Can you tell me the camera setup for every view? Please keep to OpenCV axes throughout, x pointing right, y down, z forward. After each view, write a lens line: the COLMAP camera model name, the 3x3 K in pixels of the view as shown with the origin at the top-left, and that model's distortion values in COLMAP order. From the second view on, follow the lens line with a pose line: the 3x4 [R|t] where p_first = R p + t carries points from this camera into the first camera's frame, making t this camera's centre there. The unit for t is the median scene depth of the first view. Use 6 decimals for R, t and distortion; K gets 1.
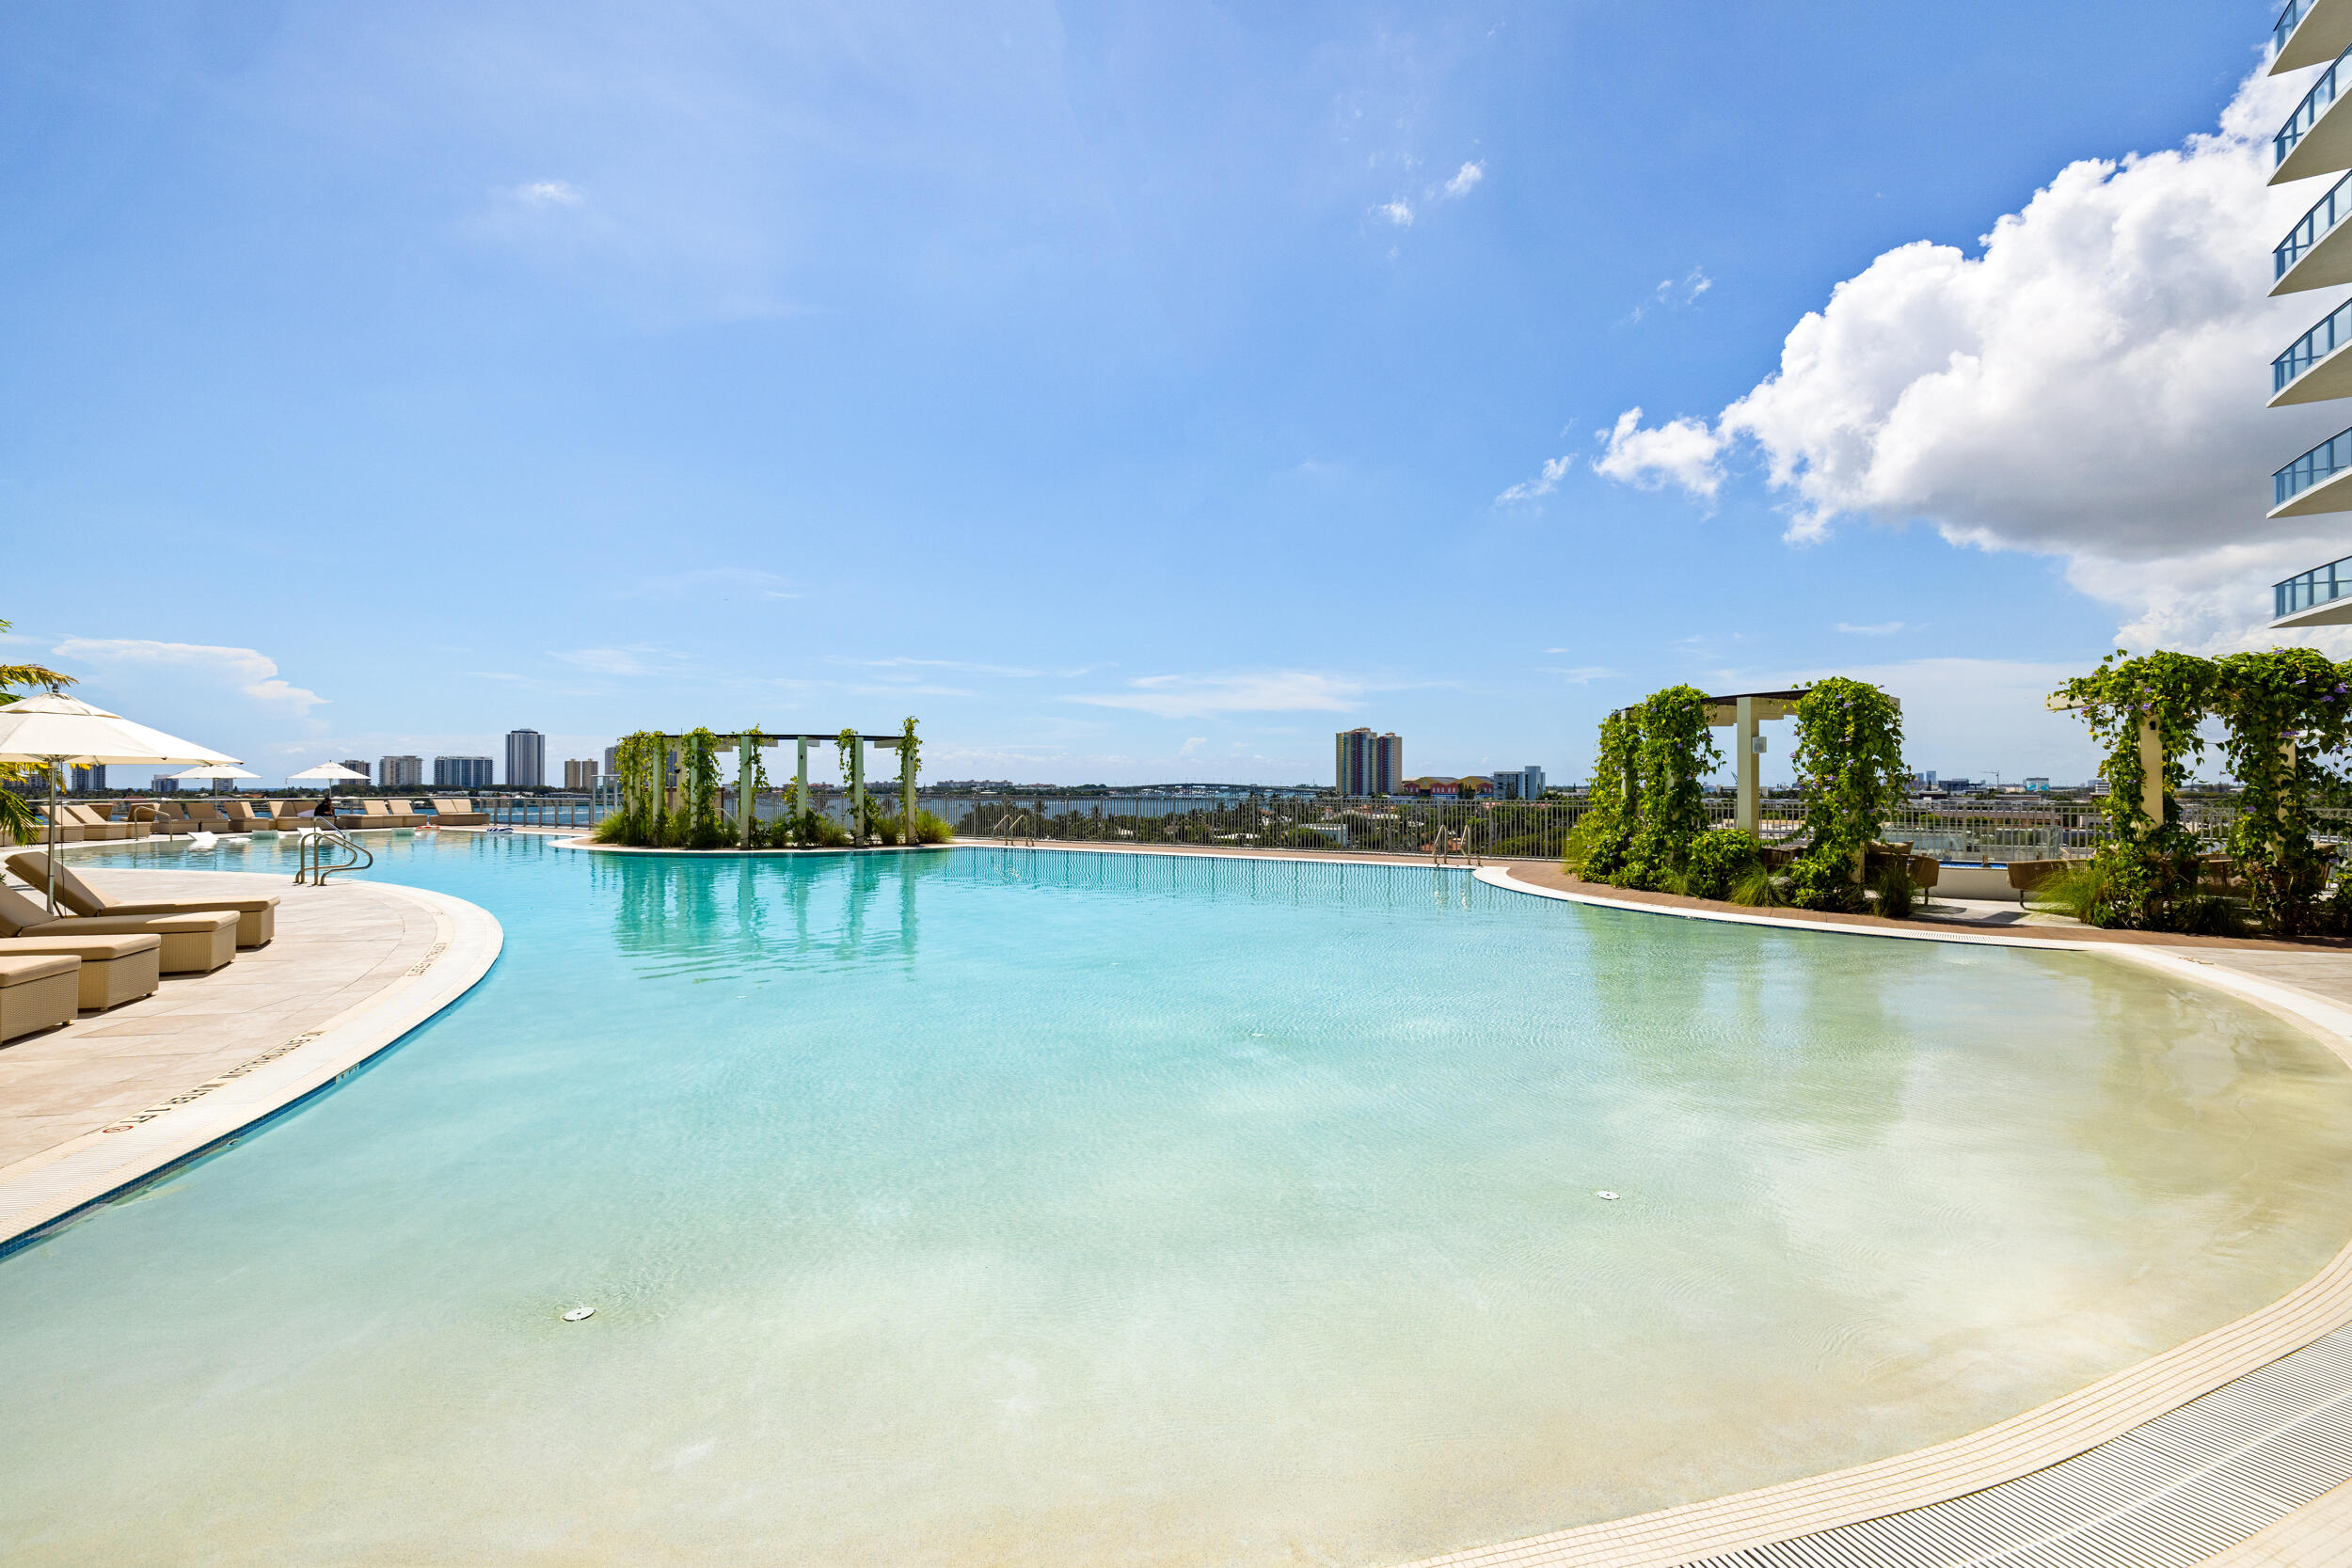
lens RADIAL K [[999.6, 0, 1173.9], [0, 999.6, 782.9], [0, 0, 1]] dist [0.004840, -0.000188]
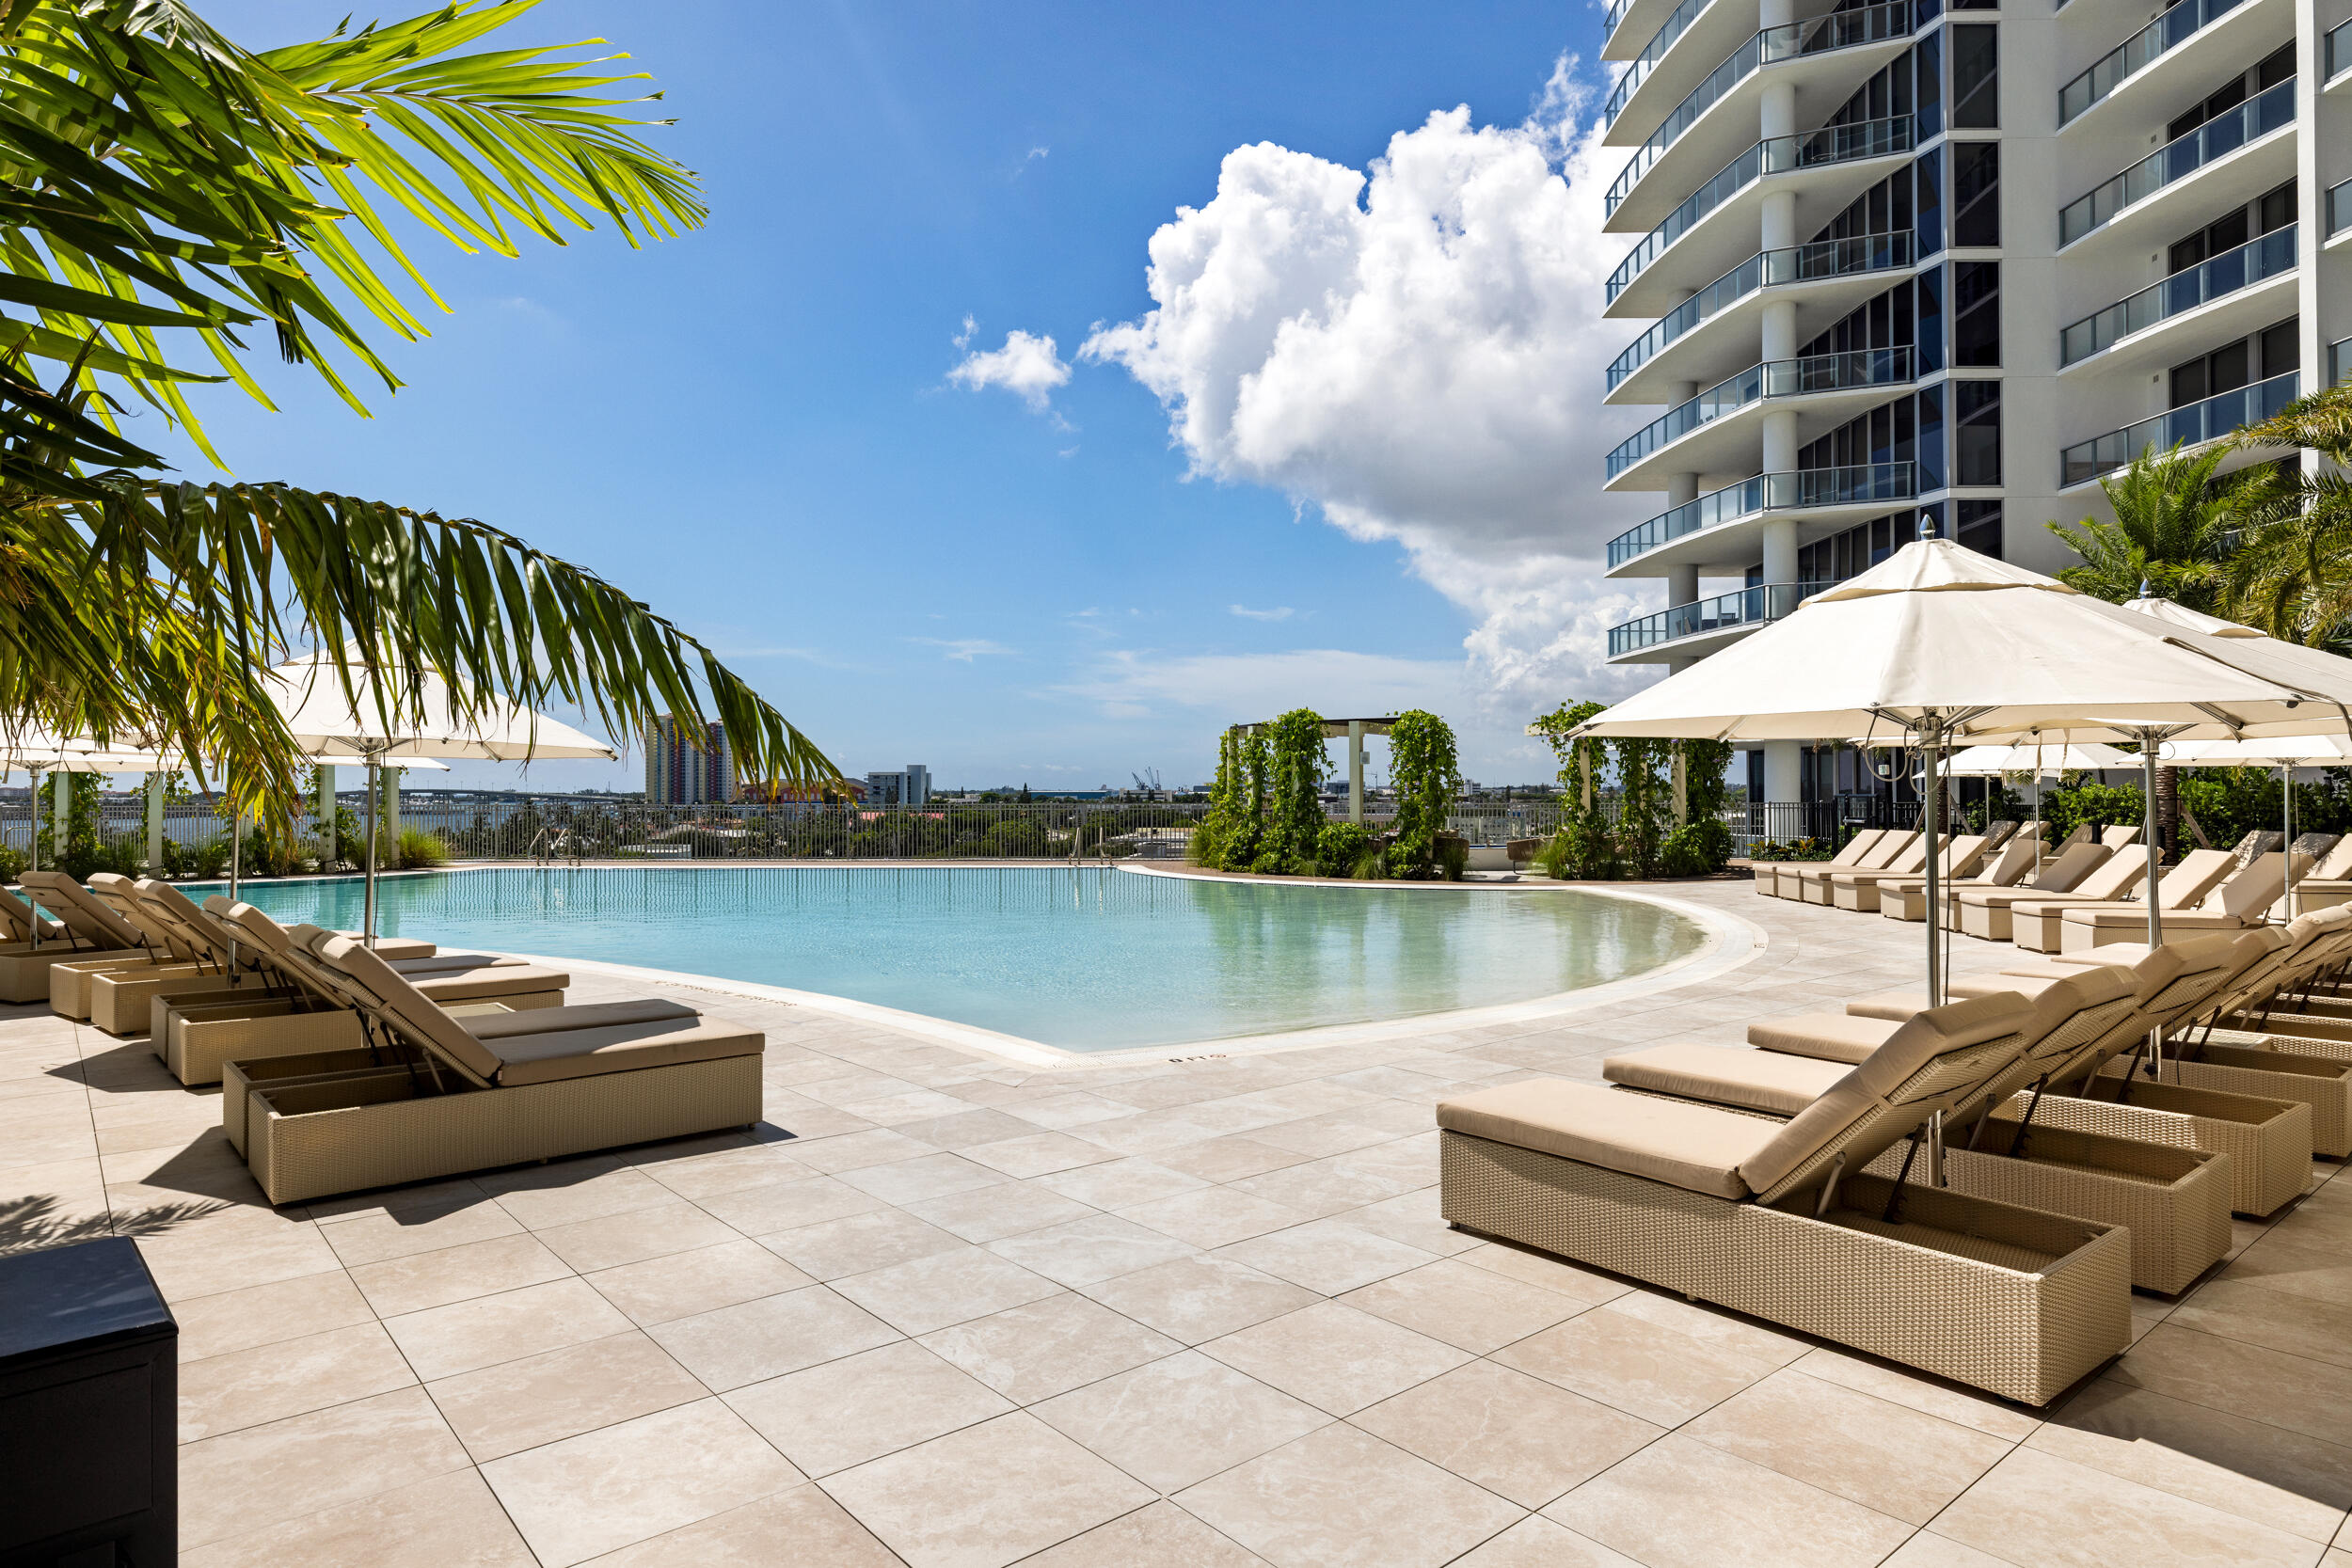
lens RADIAL K [[1422.9, 0, 1176.5], [0, 1422.9, 784.7], [0, 0, 1]] dist [0.001123, 0.000588]
pose [[0.846192, -0.002283, 0.532873, -0.638818], [0.003094, 0.999995, -0.000630, -0.002418], [-0.532869, 0.002181, 0.846195, -0.457694]]
